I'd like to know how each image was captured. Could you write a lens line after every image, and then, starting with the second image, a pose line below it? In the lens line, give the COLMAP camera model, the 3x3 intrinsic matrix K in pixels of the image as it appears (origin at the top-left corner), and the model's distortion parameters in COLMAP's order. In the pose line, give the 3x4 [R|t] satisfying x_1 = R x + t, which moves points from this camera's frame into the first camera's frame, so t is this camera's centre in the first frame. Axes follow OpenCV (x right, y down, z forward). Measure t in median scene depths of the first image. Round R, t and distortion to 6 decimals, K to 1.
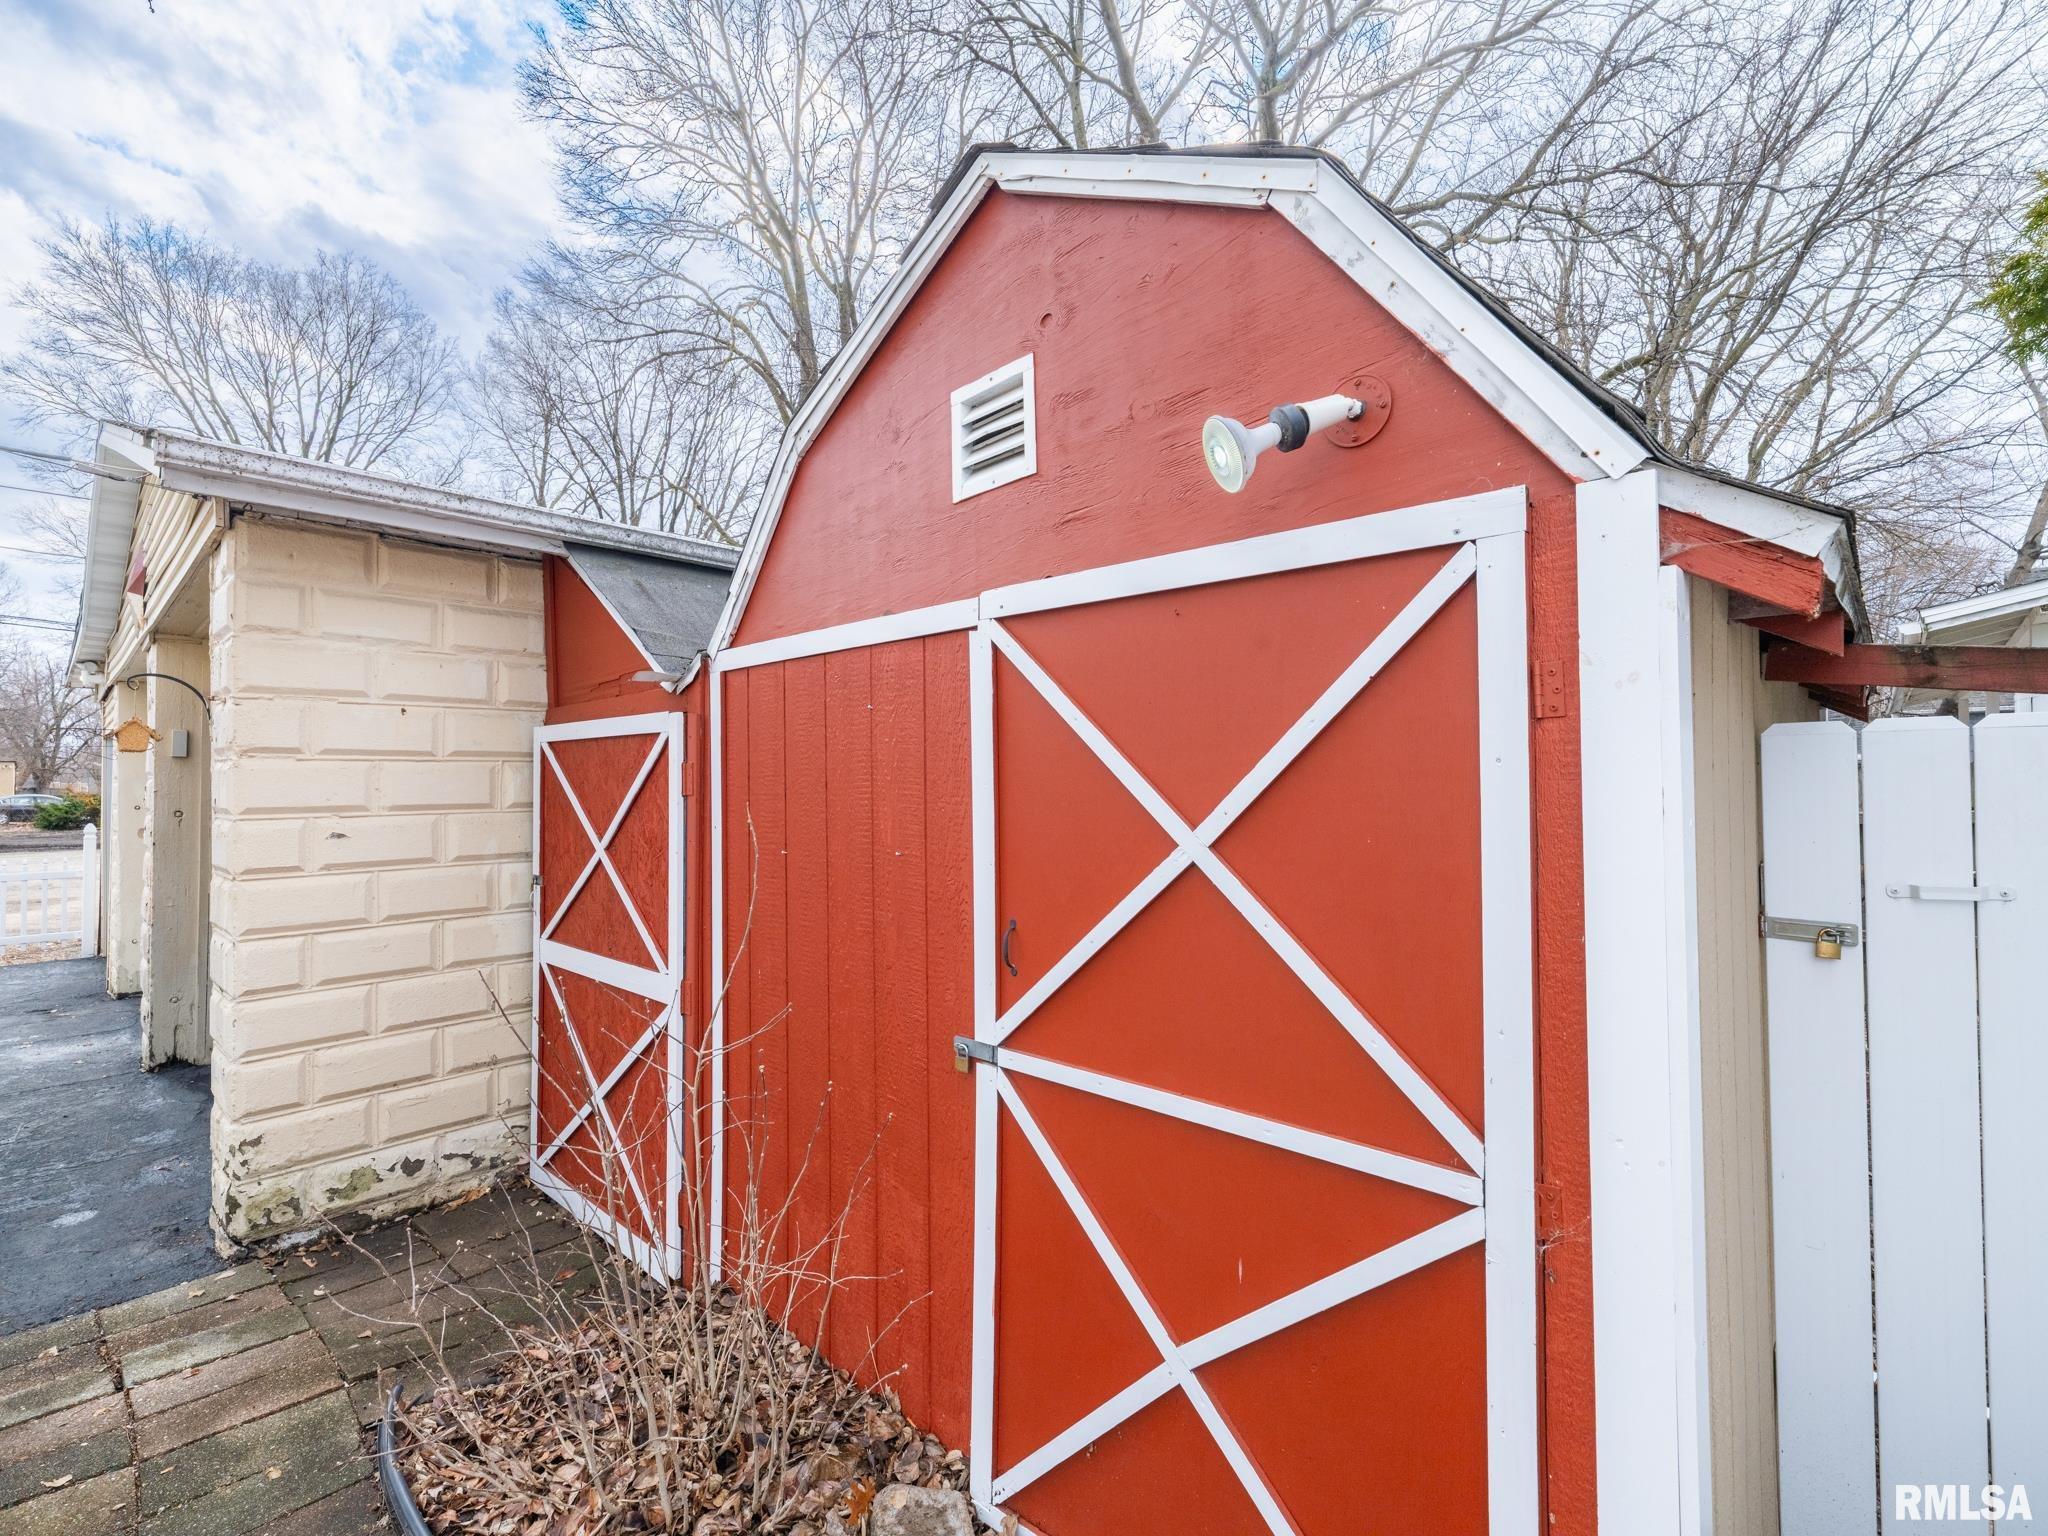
lens RADIAL K [[949.7, 0, 1024.6], [0, 949.7, 758.3], [0, 0, 1]] dist [-0.000430, 0.000293]
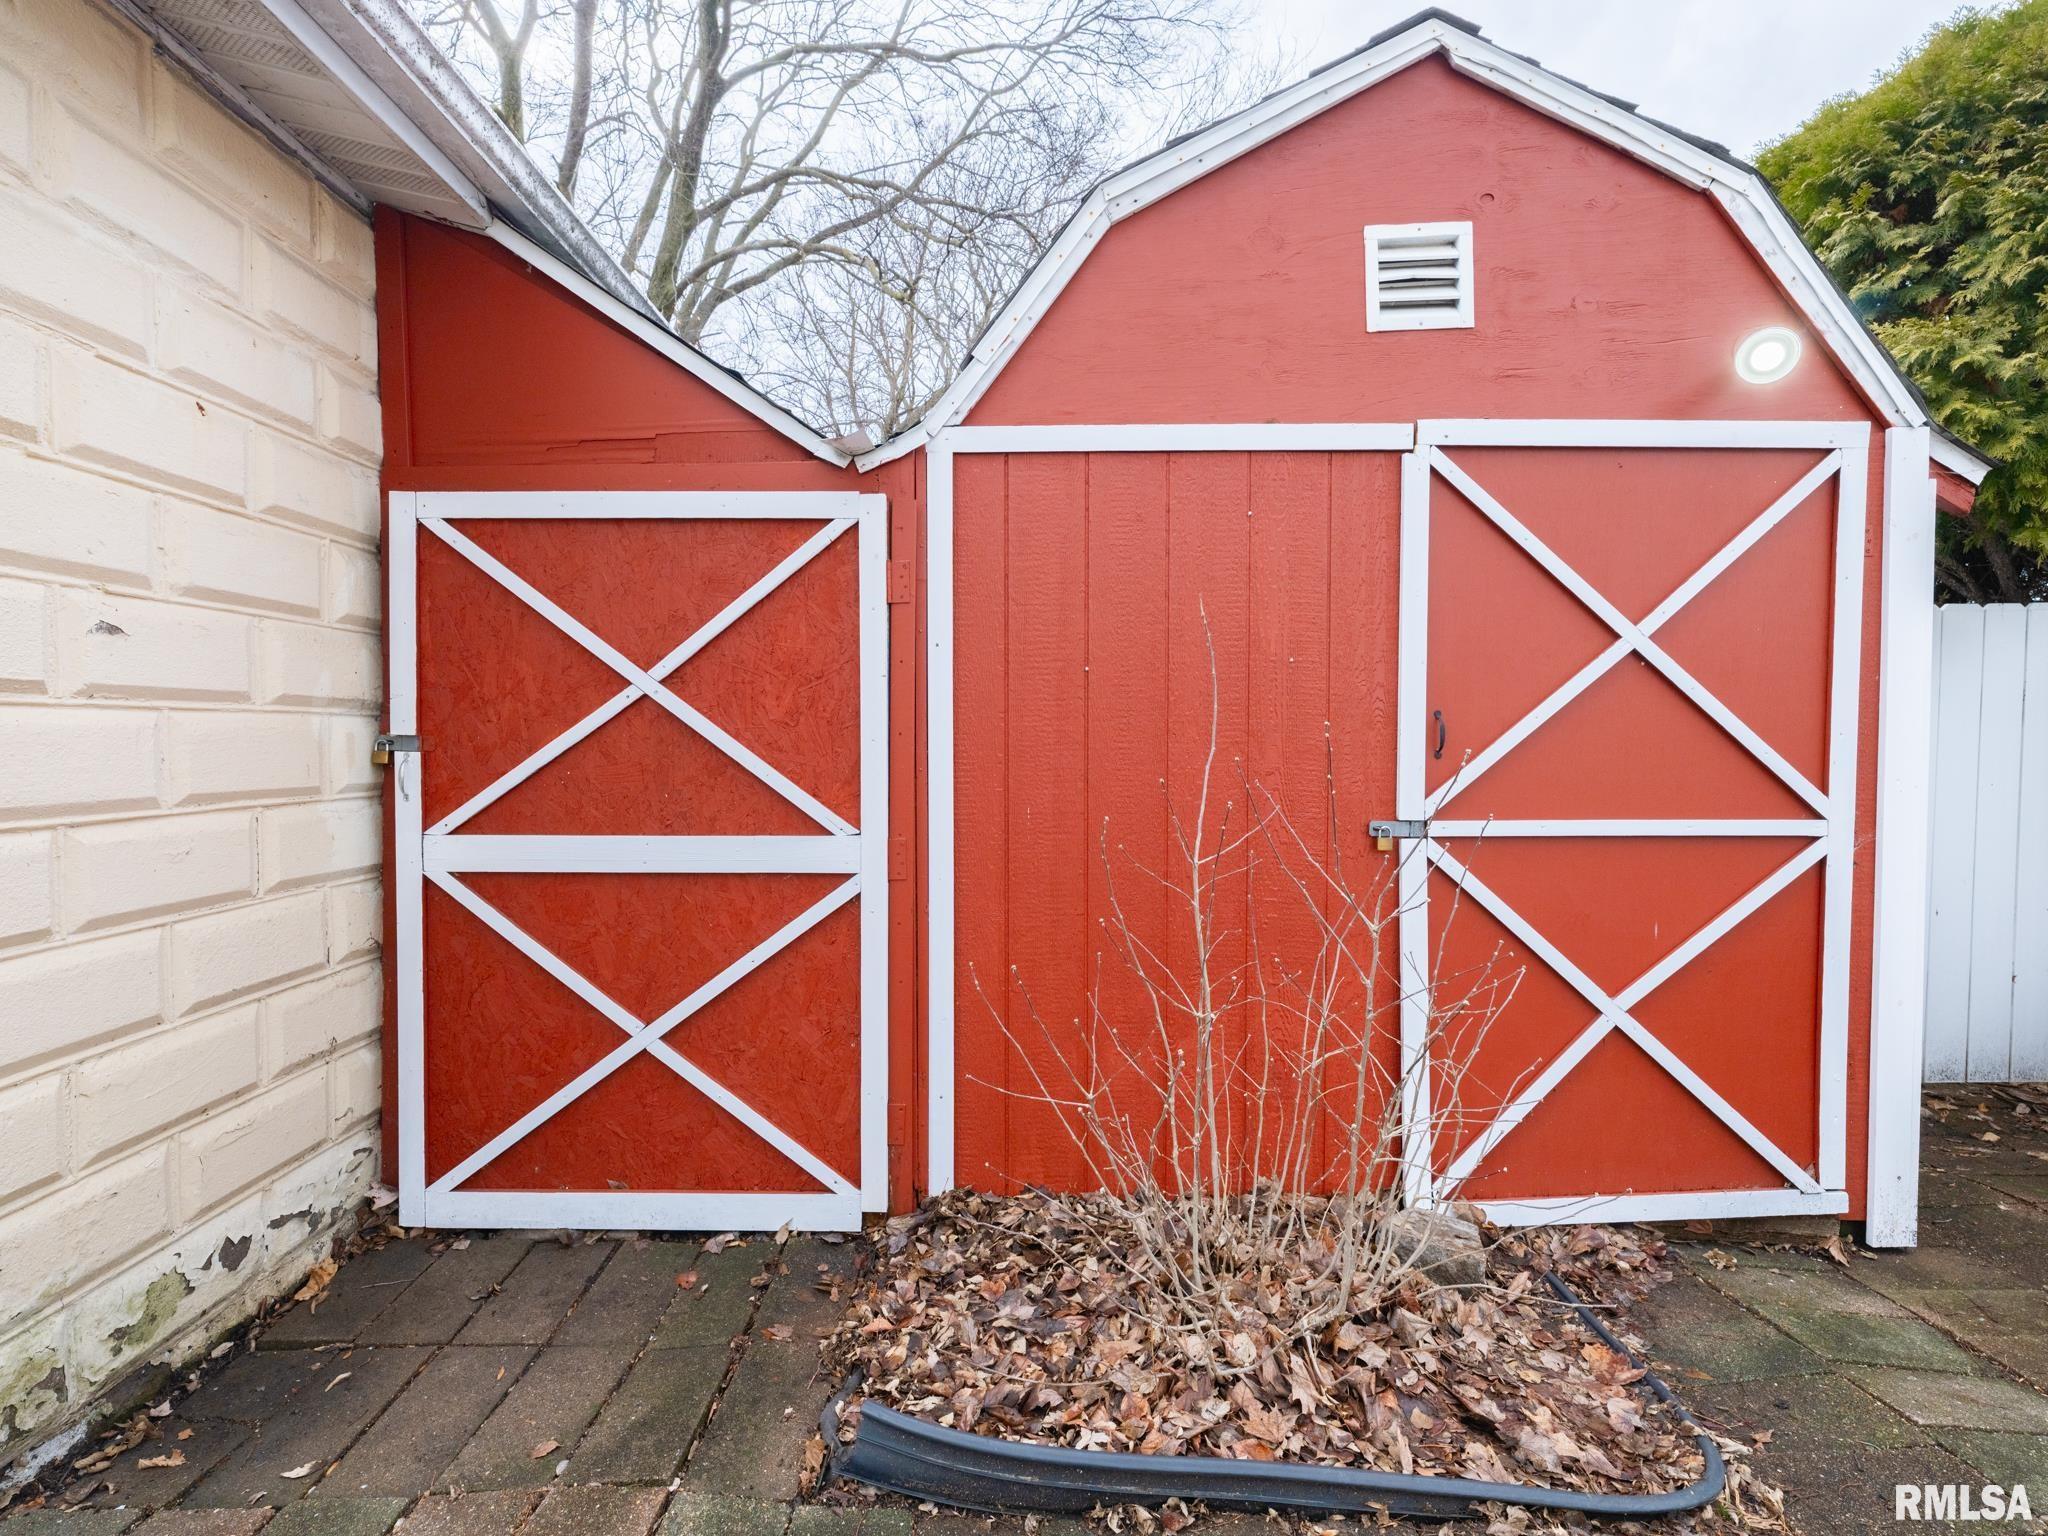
lens RADIAL K [[949.7, 0, 1017.3], [0, 949.7, 766.5], [0, 0, 1]] dist [-0.000430, 0.000293]
pose [[0.721226, -0.009784, 0.692630, -0.813726], [-0.019205, 0.999233, 0.034113, 0.142623], [-0.692433, -0.037905, 0.720486, 0.353241]]
